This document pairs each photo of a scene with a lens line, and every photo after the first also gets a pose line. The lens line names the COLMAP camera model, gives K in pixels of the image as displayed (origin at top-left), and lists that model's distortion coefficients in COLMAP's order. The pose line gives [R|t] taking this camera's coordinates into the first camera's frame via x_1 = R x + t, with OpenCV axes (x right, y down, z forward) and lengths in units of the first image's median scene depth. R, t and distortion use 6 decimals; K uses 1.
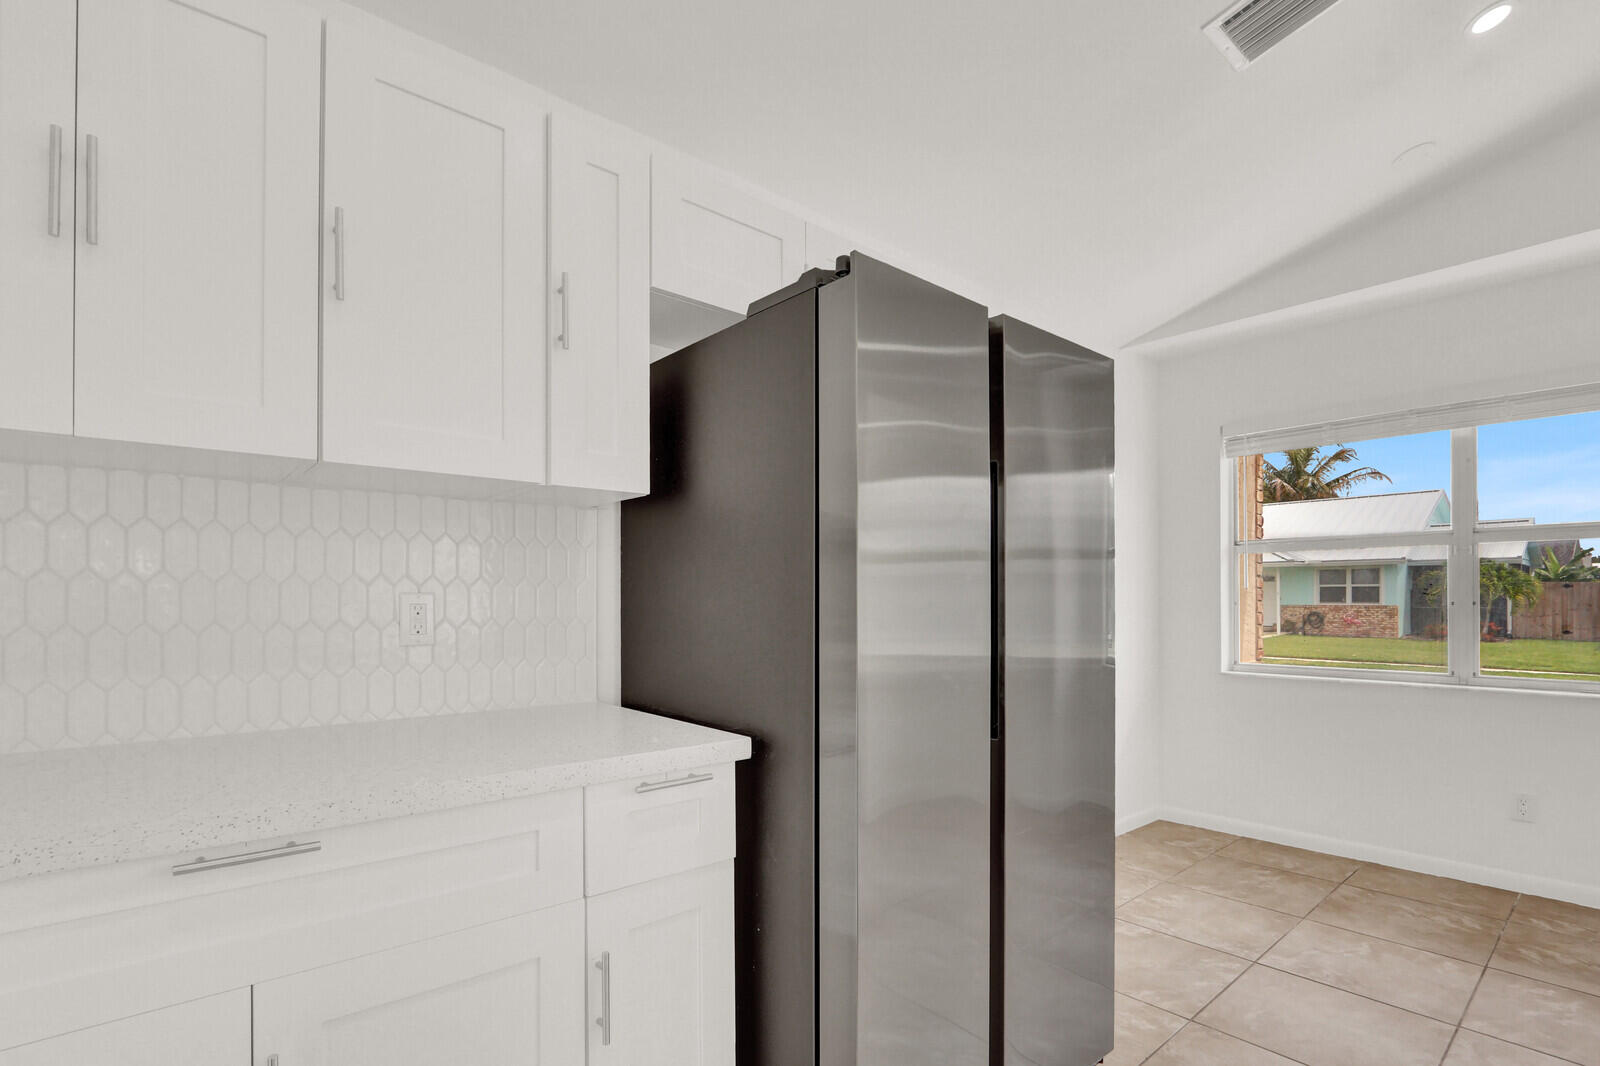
lens RADIAL K [[765.4, 0, 799.9], [0, 765.4, 594.3], [0, 0, 1]] dist [-0.000719, 0.000162]
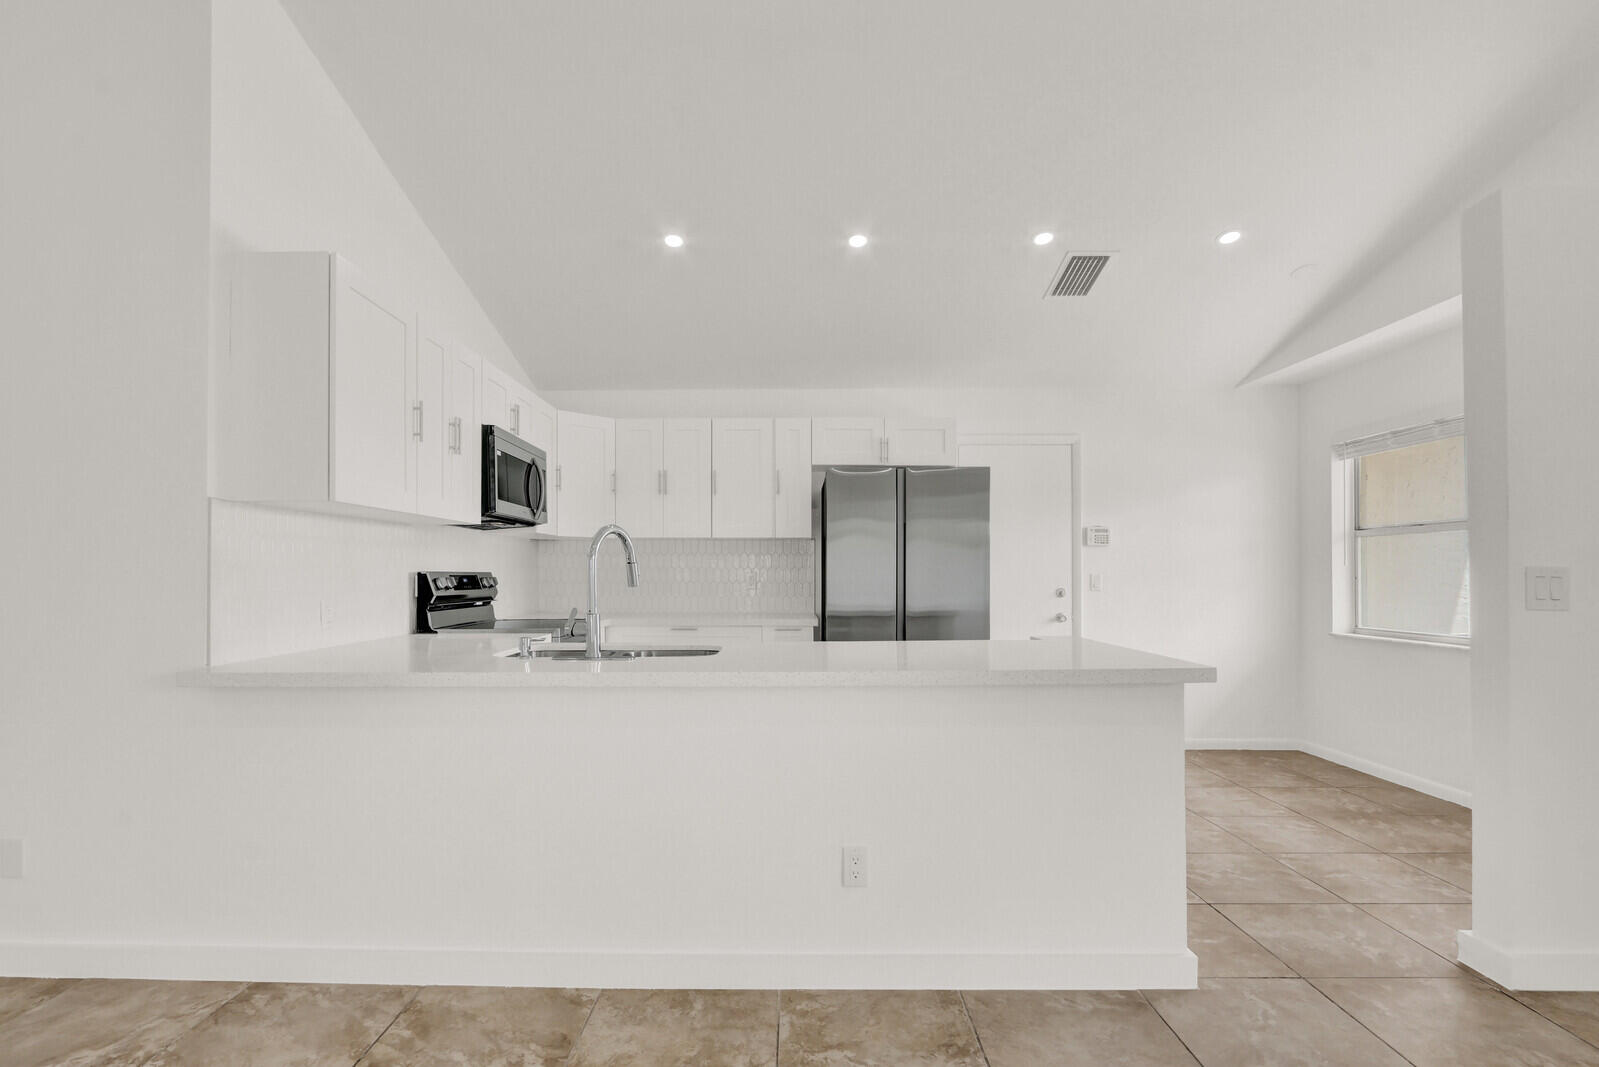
lens RADIAL K [[776.6, 0, 771.7], [0, 776.6, 574.7], [0, 0, 1]] dist [-0.014666, -0.000077]
pose [[0.730920, 0.002566, -0.682458, 0.875955], [0.002923, 0.999972, 0.006891, -0.005997], [0.682457, -0.007031, 0.730892, -0.634613]]
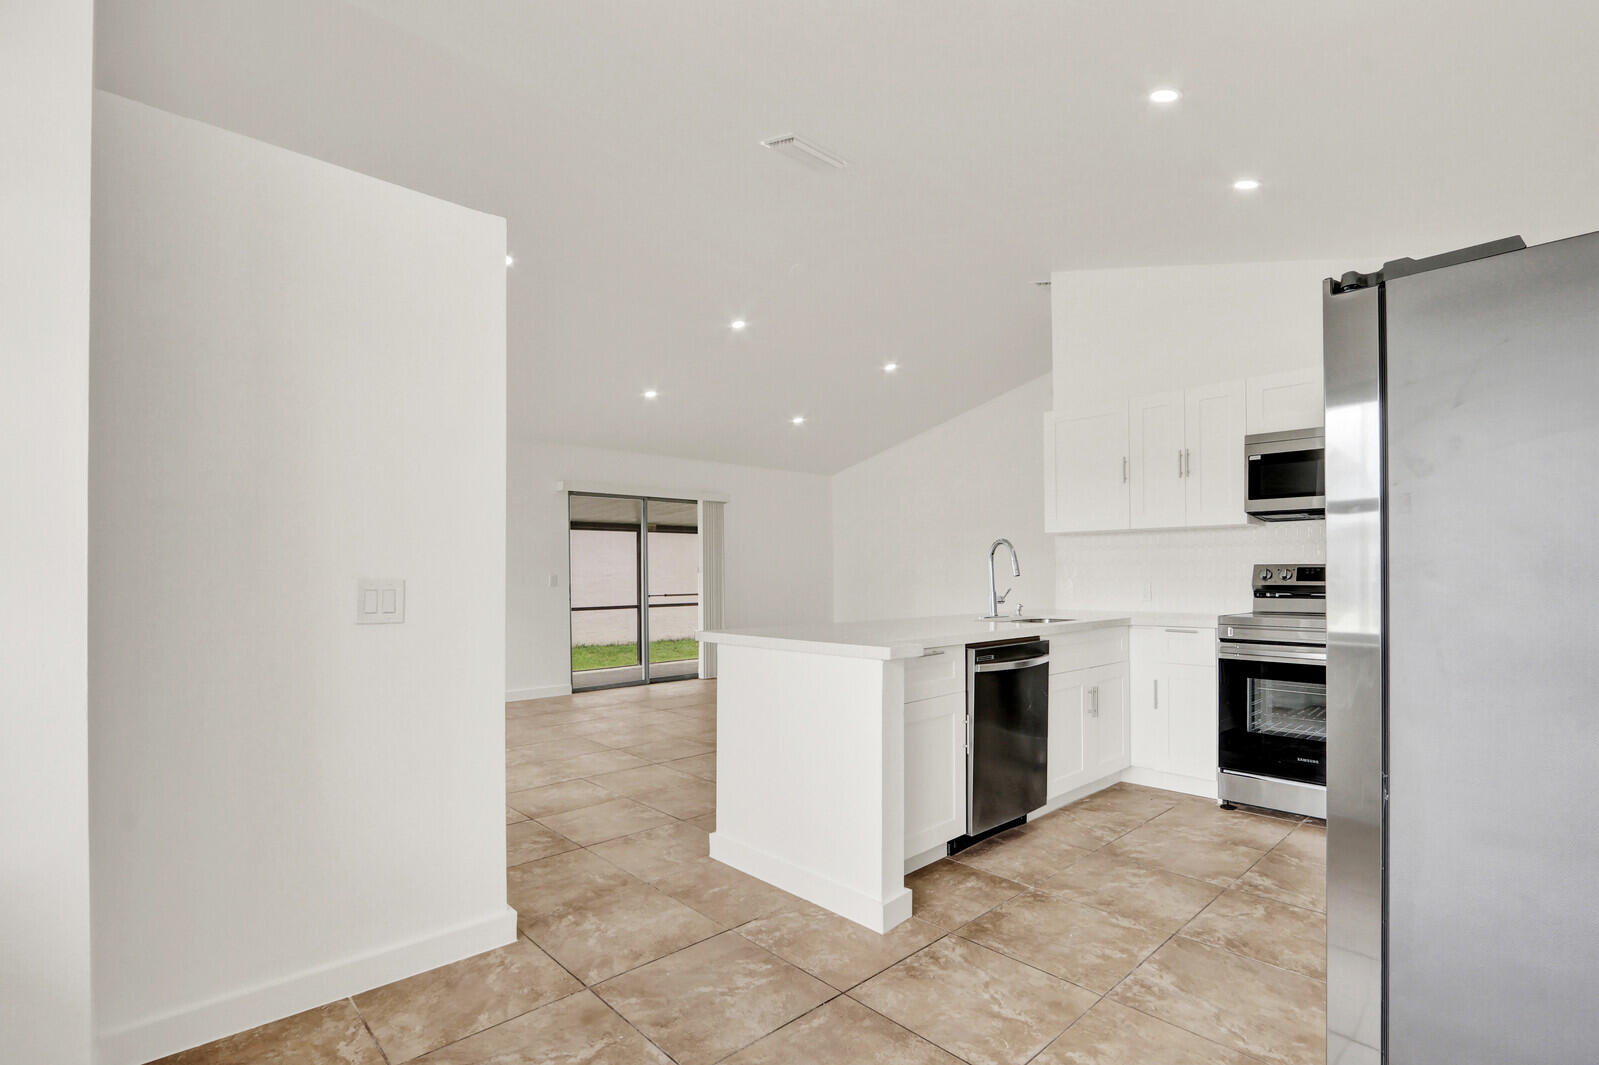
lens RADIAL K [[751.3, 0, 794.1], [0, 751.3, 576.2], [0, 0, 1]] dist [-0.012617, 0.000173]
pose [[-0.999816, 0.010673, -0.015958, 0.593873], [0.010694, 0.999942, -0.001221, 0.008034], [0.015944, -0.001391, -0.999872, 1.064558]]
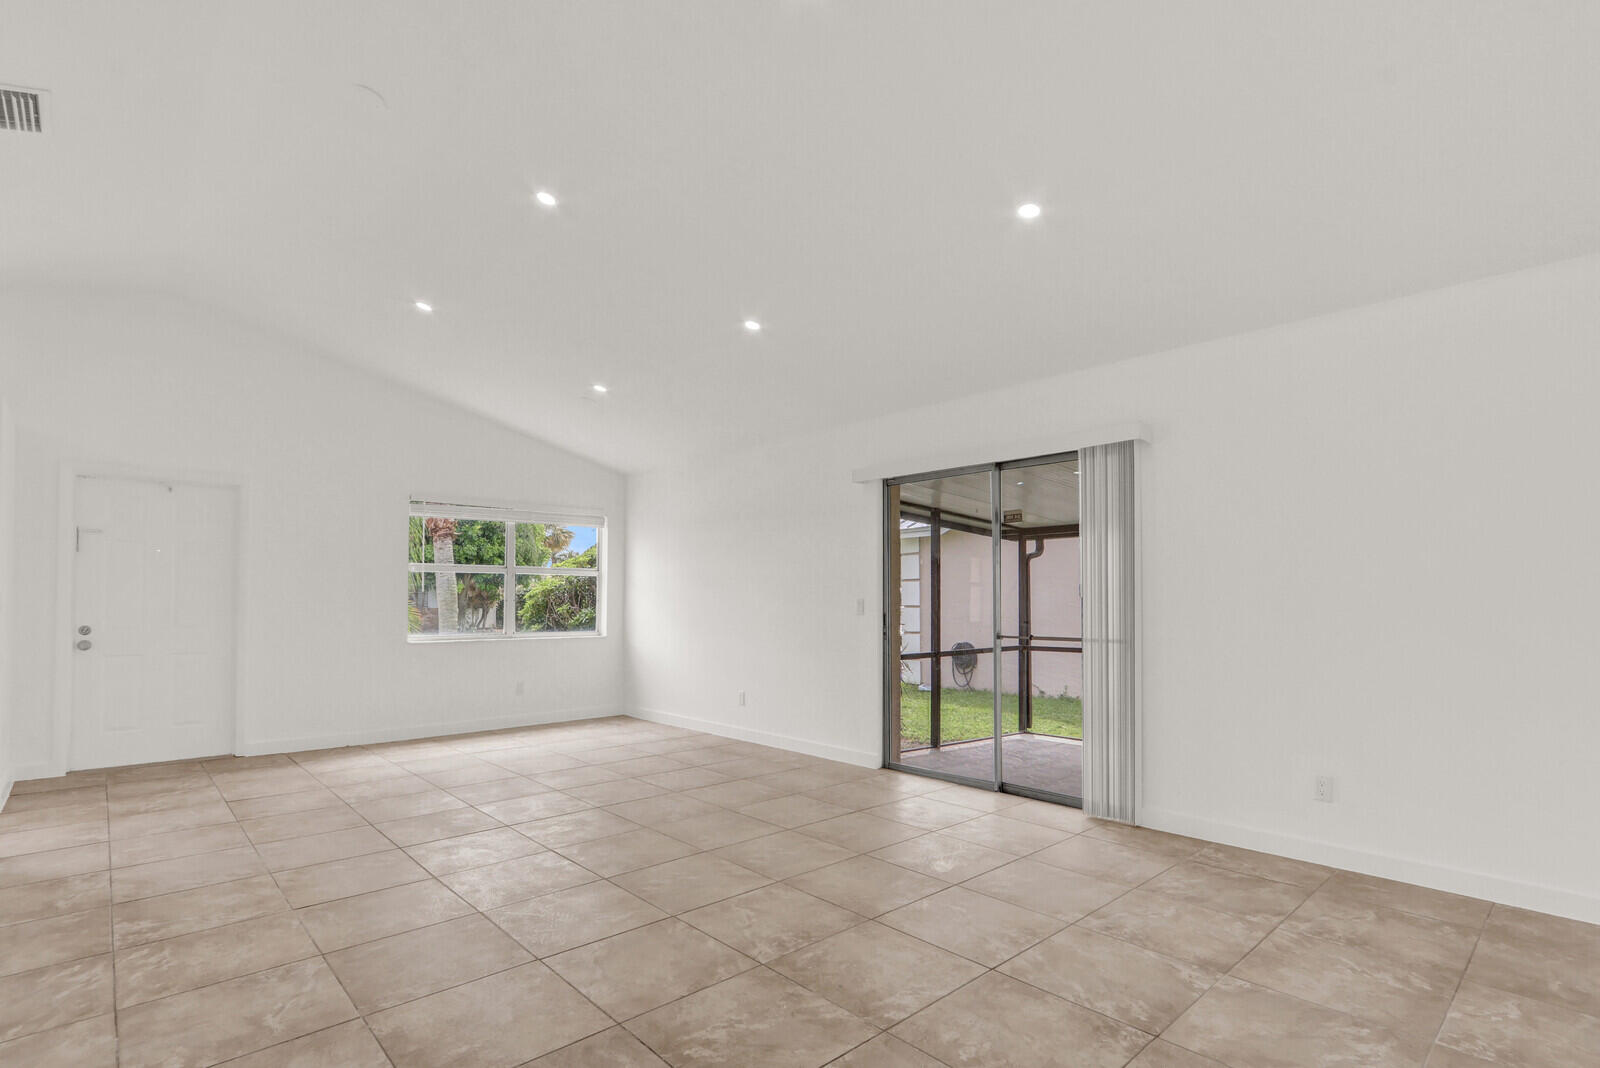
lens RADIAL K [[767.3, 0, 799.5], [0, 767.3, 585.5], [0, 0, 1]] dist [-0.014967, 0.000325]
pose [[-0.014241, 0.021728, 0.999662, -0.394674], [-0.006135, 0.999743, -0.021817, 0.002355], [-0.999880, -0.006444, -0.014104, -1.029035]]
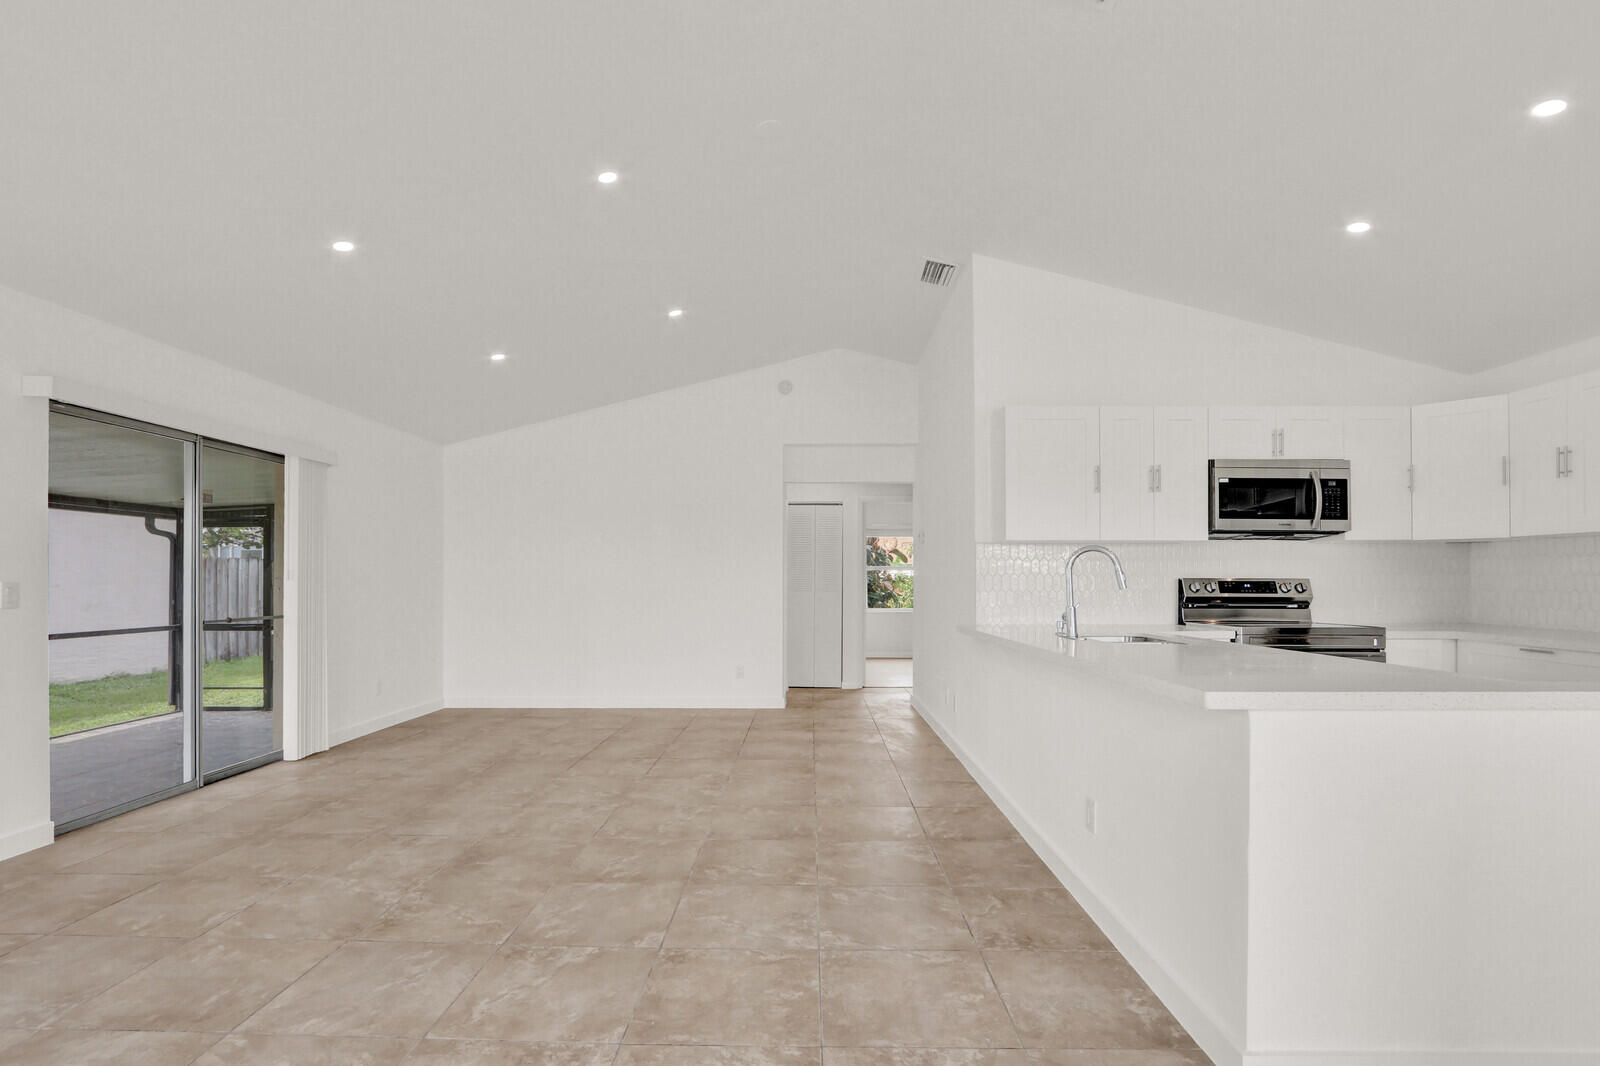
lens RADIAL K [[751.7, 0, 794.6], [0, 751.7, 576.7], [0, 0, 1]] dist [-0.012617, 0.000173]
pose [[-0.681442, -0.001396, -0.731871, 1.287794], [0.005065, 0.999965, -0.006624, -0.001621], [0.731855, -0.008221, -0.681411, 0.236561]]
